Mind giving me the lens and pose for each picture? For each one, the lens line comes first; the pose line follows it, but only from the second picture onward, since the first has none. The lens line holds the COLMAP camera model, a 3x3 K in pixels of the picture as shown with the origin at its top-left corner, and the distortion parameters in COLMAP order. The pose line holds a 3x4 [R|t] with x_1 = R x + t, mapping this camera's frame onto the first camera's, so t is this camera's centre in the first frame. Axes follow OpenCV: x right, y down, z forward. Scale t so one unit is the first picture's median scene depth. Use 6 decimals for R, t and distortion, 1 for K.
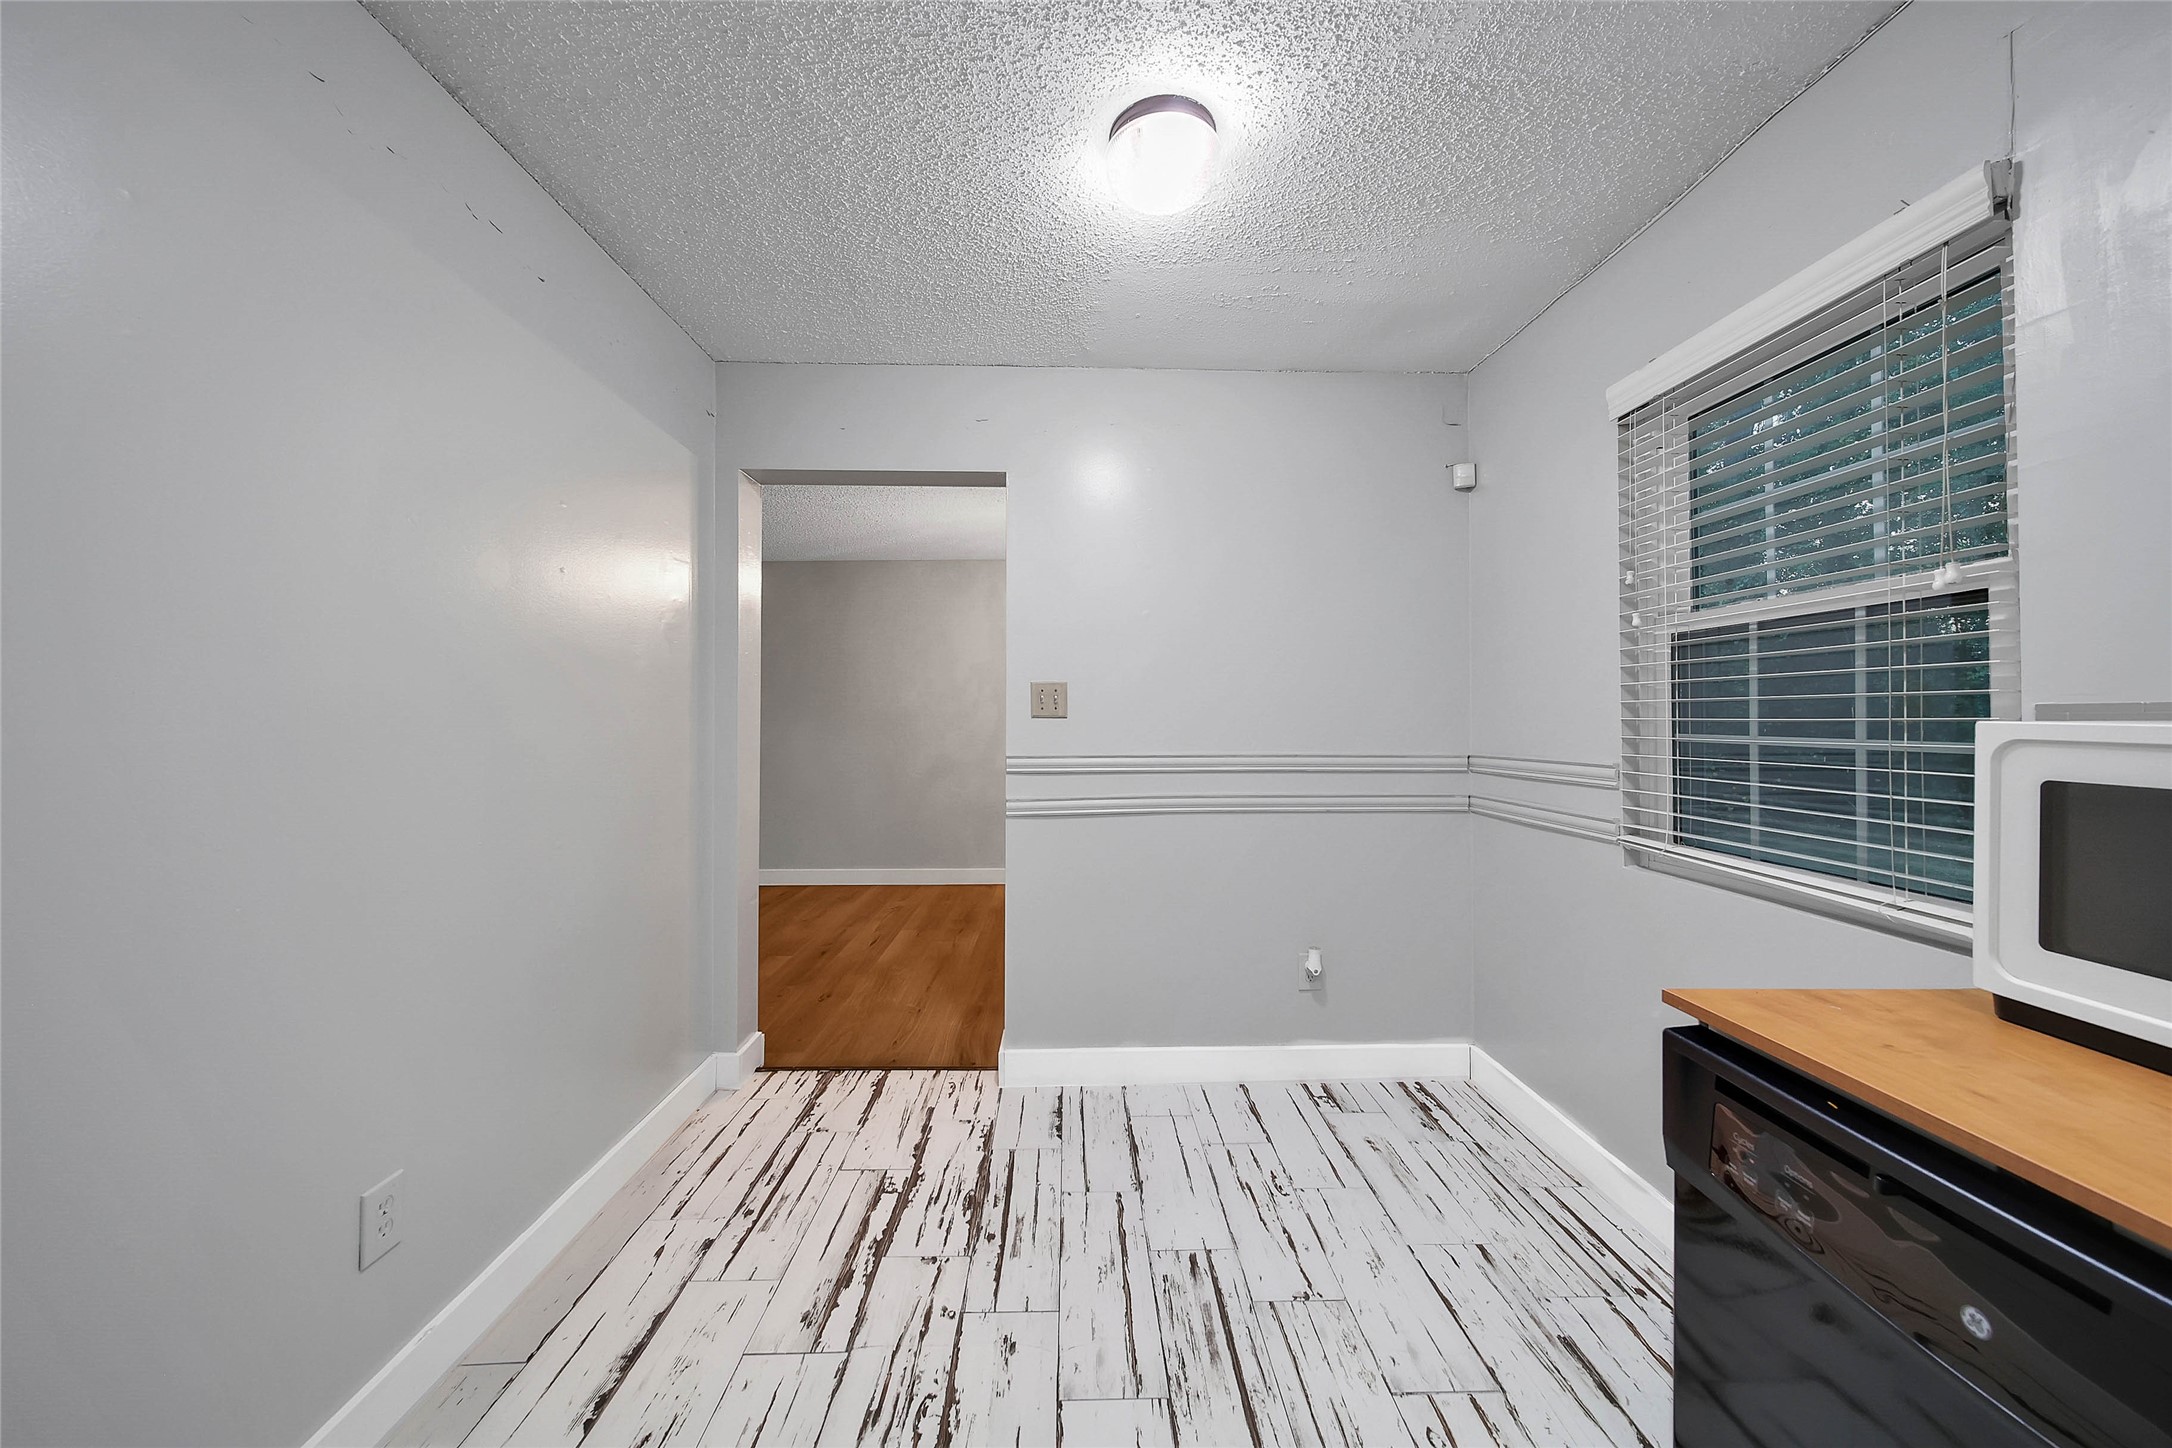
lens RADIAL K [[776.6, 0, 1103.1], [0, 776.6, 717.6], [0, 0, 1]] dist [-0.000861, -0.000824]
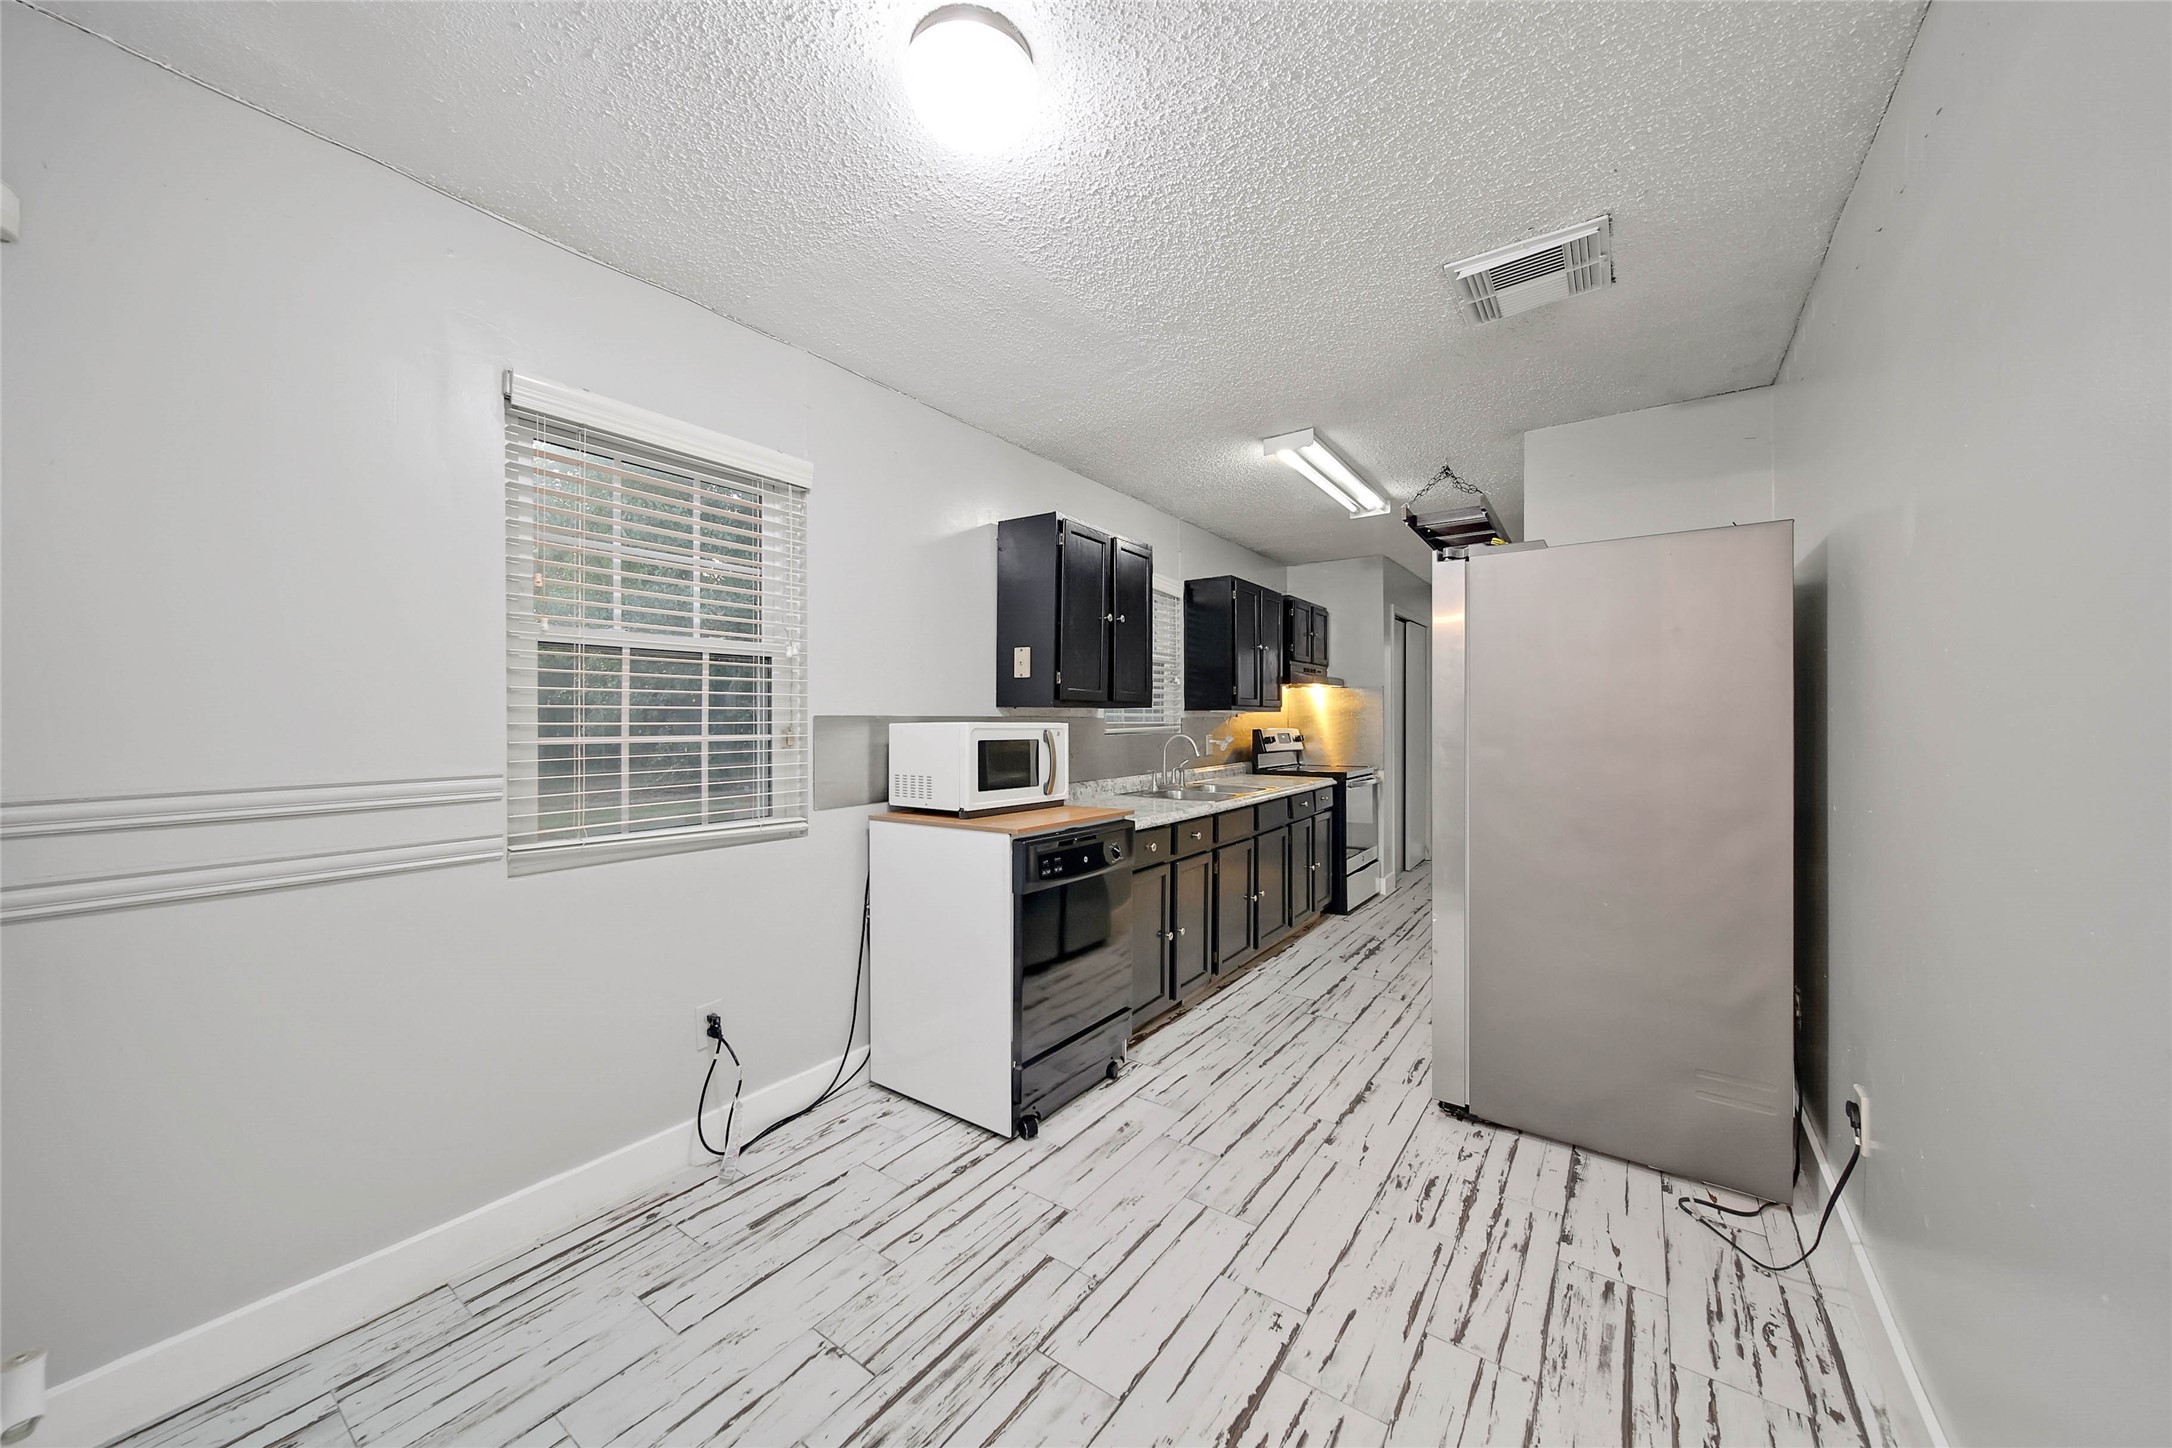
lens RADIAL K [[776.6, 0, 1079.4], [0, 776.6, 726.0], [0, 0, 1]] dist [-0.000861, -0.000824]
pose [[-0.787044, -0.004517, 0.616881, -0.564229], [-0.000546, 0.999978, 0.006626, -0.001404], [-0.616897, 0.004879, -0.787029, 1.627556]]
